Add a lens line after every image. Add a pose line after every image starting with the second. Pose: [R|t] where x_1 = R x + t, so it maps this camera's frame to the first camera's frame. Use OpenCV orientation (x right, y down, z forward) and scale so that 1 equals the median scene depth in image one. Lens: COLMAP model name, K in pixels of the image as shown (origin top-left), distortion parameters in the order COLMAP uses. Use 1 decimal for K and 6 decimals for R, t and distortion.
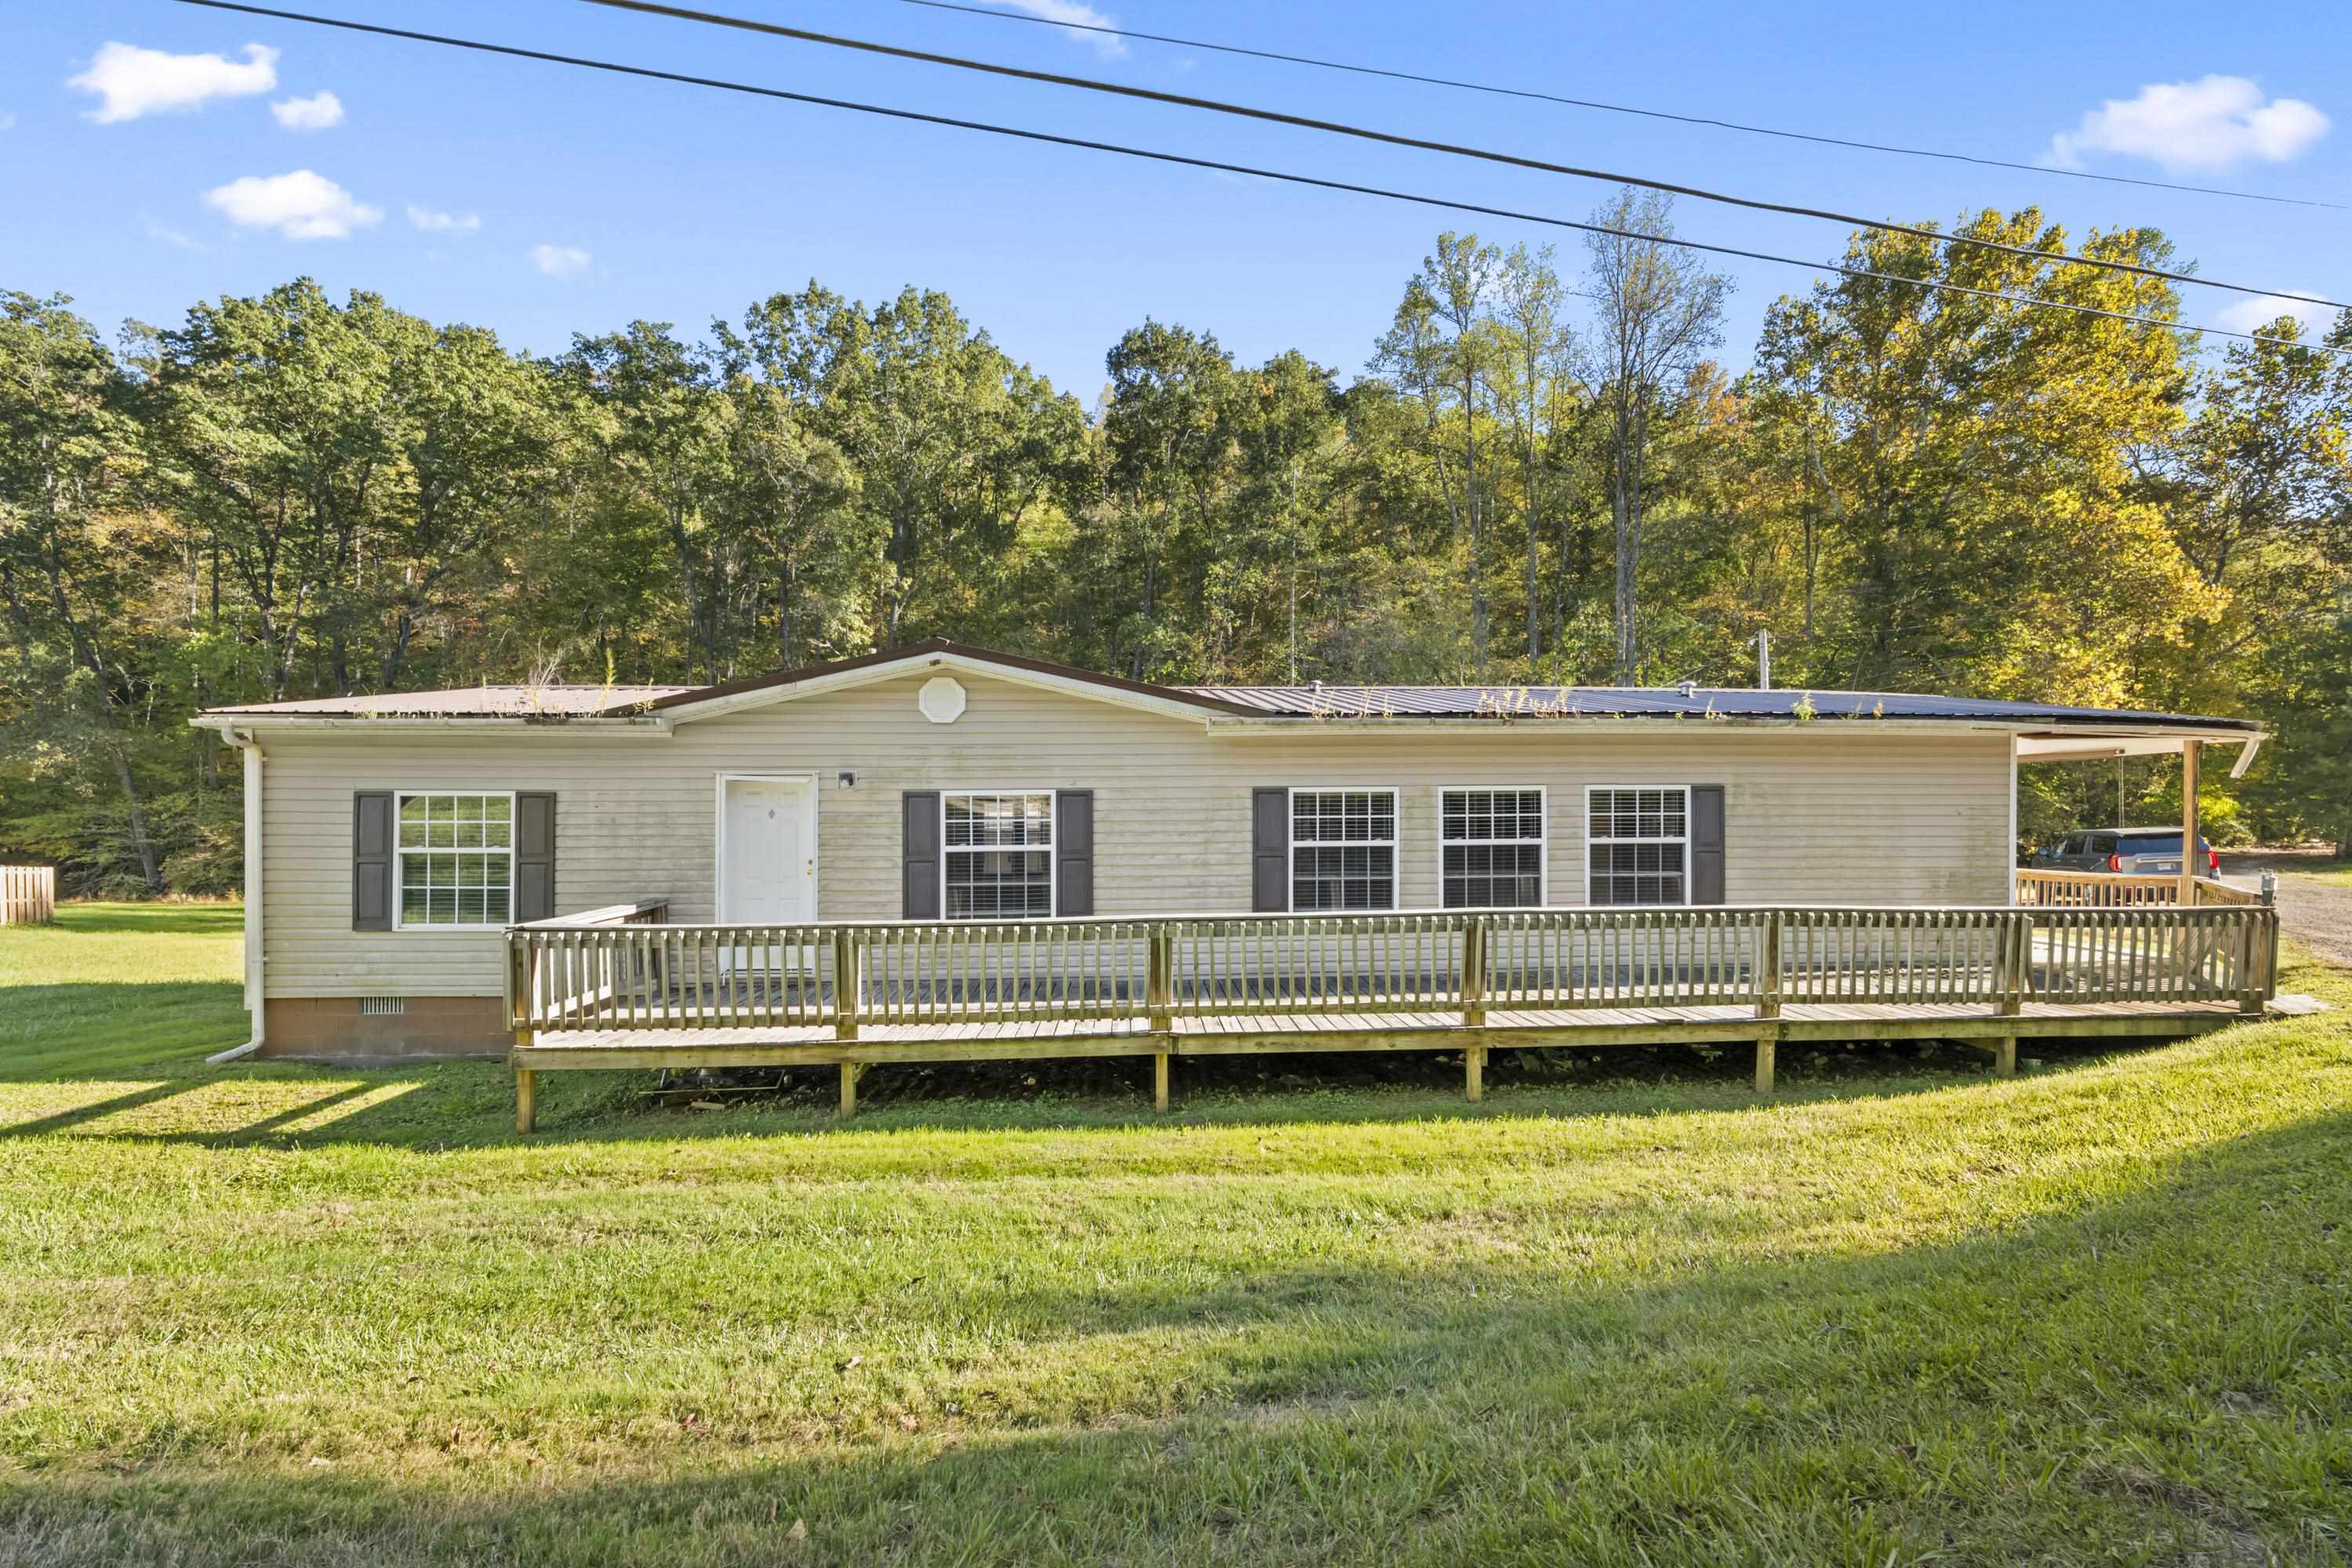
lens RADIAL K [[968.0, 0, 1193.4], [0, 968.0, 809.3], [0, 0, 1]] dist [-0.014385, 0.000877]
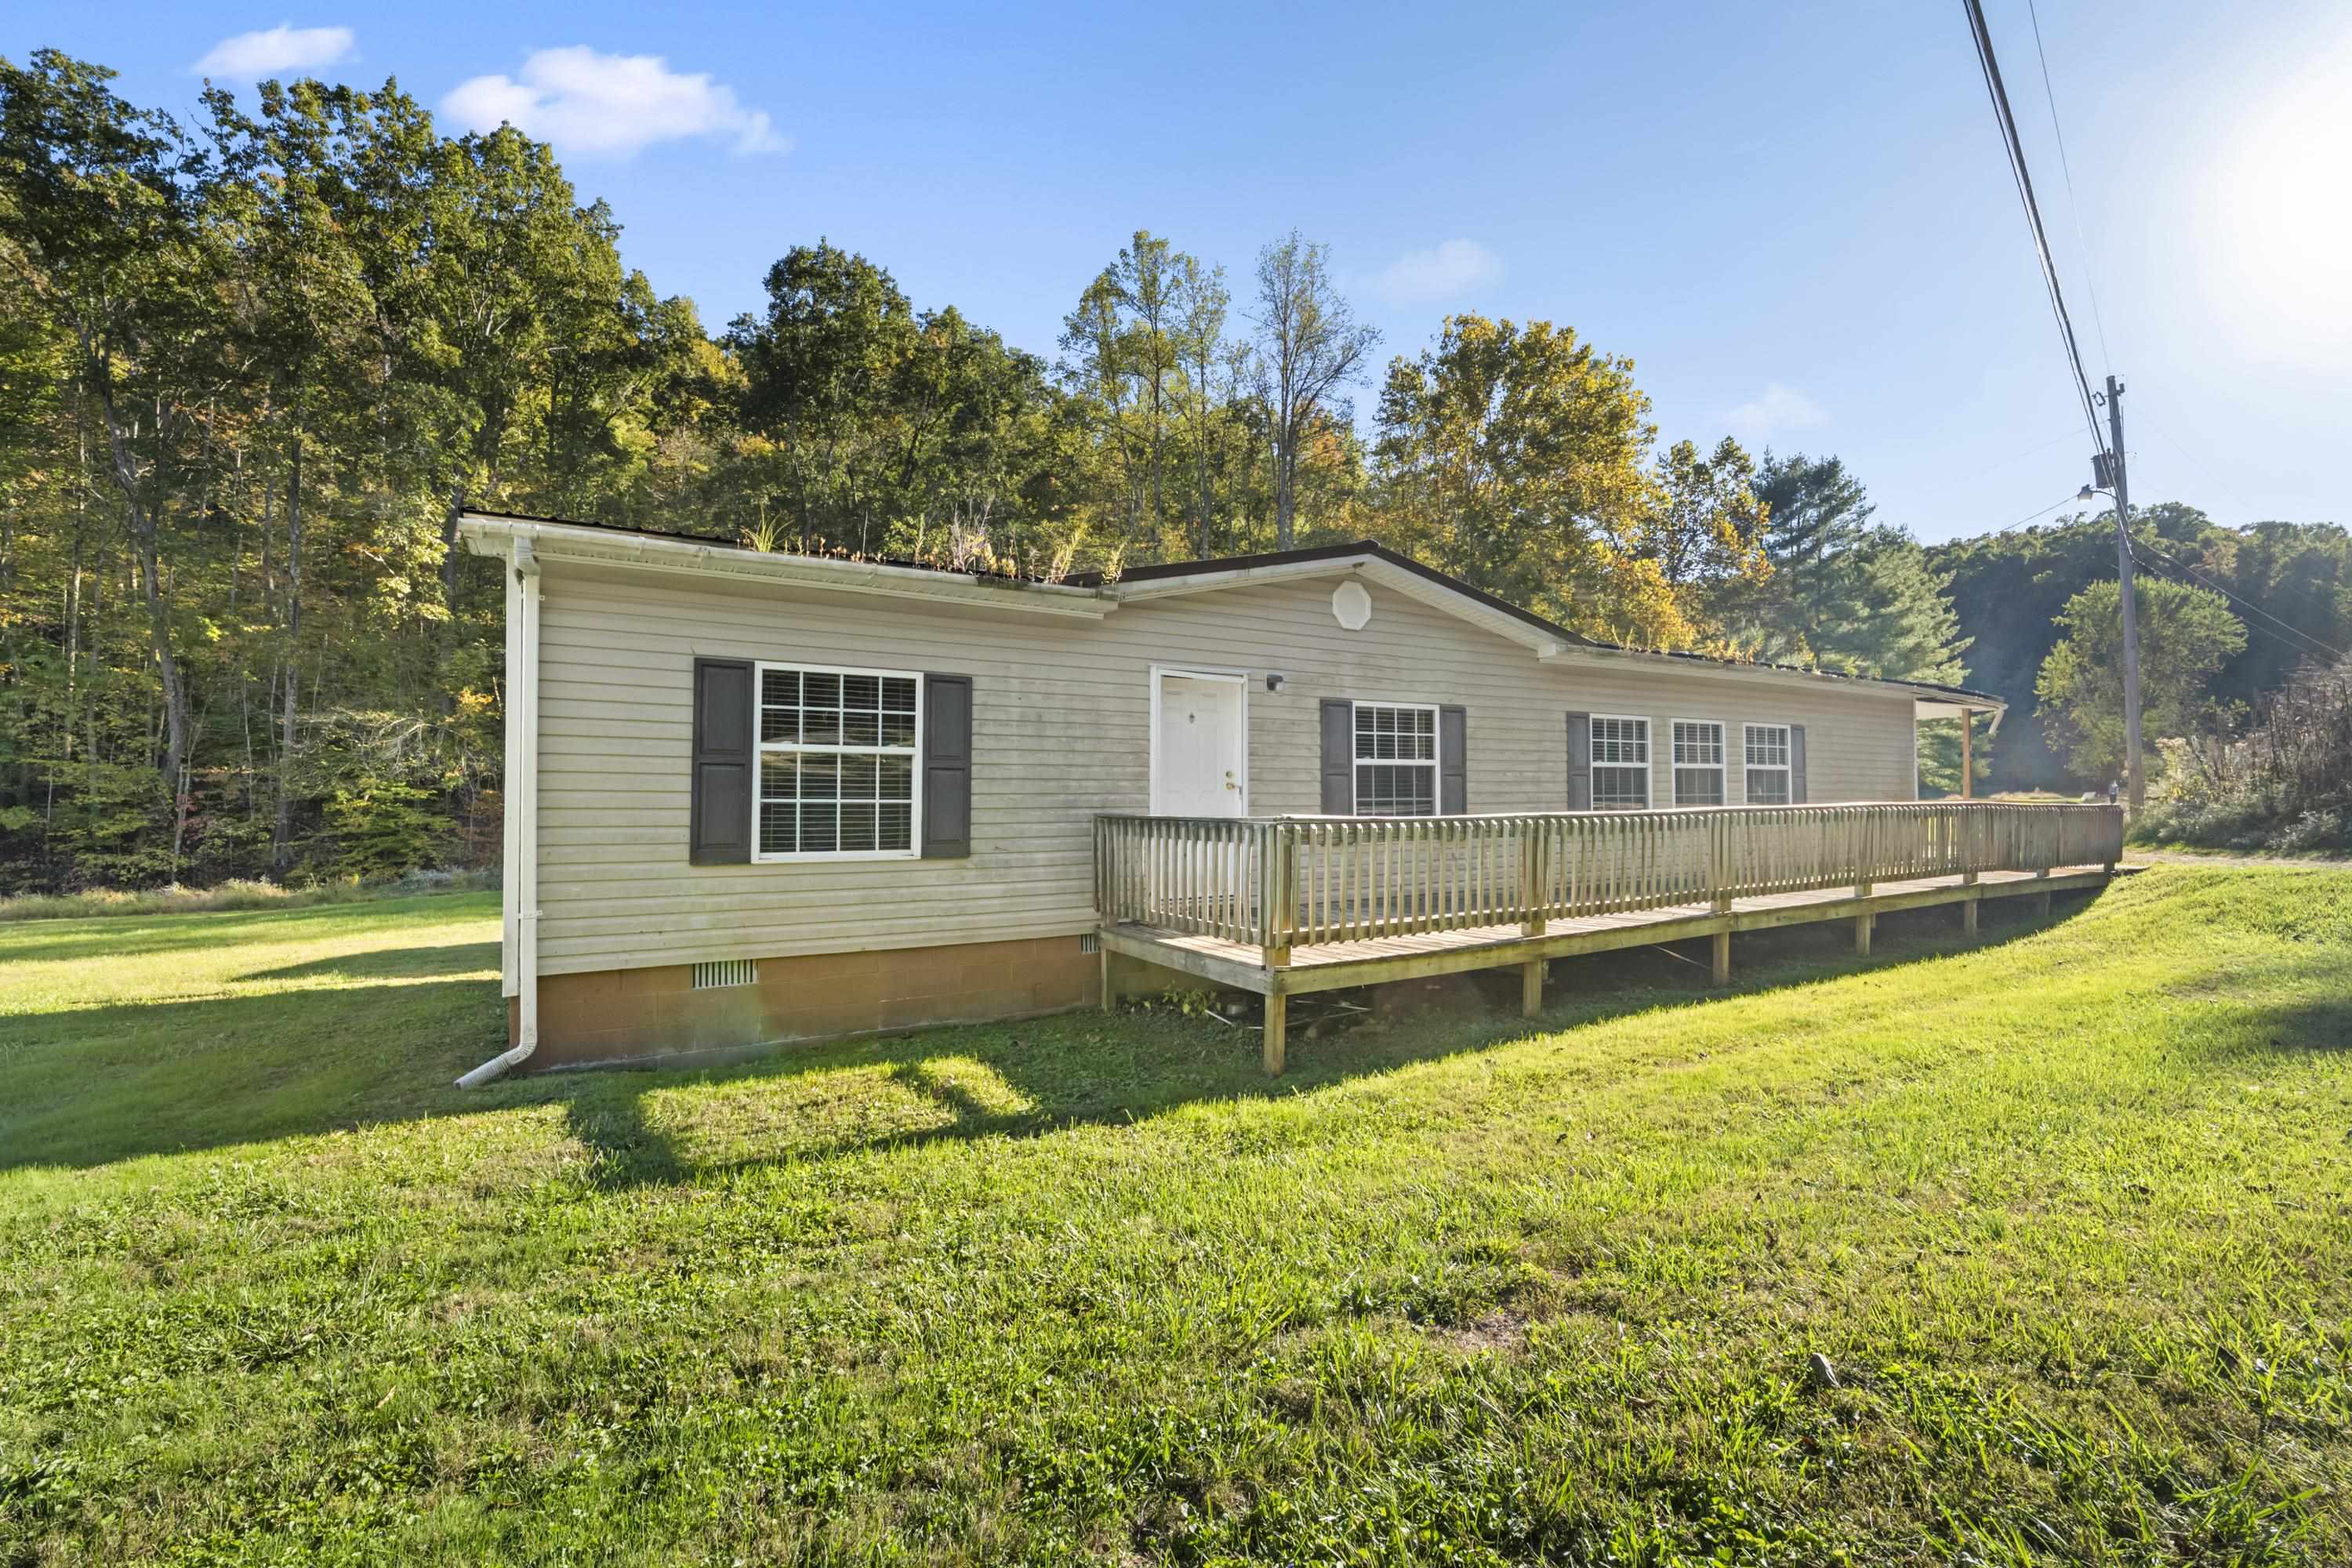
lens RADIAL K [[968.0, 0, 1192.4], [0, 968.0, 790.3], [0, 0, 1]] dist [-0.014385, 0.000877]
pose [[0.890211, 0.002434, 0.455542, -0.185694], [-0.000646, 0.999991, -0.004082, 0.016370], [-0.455548, 0.003340, 0.890205, 0.049464]]
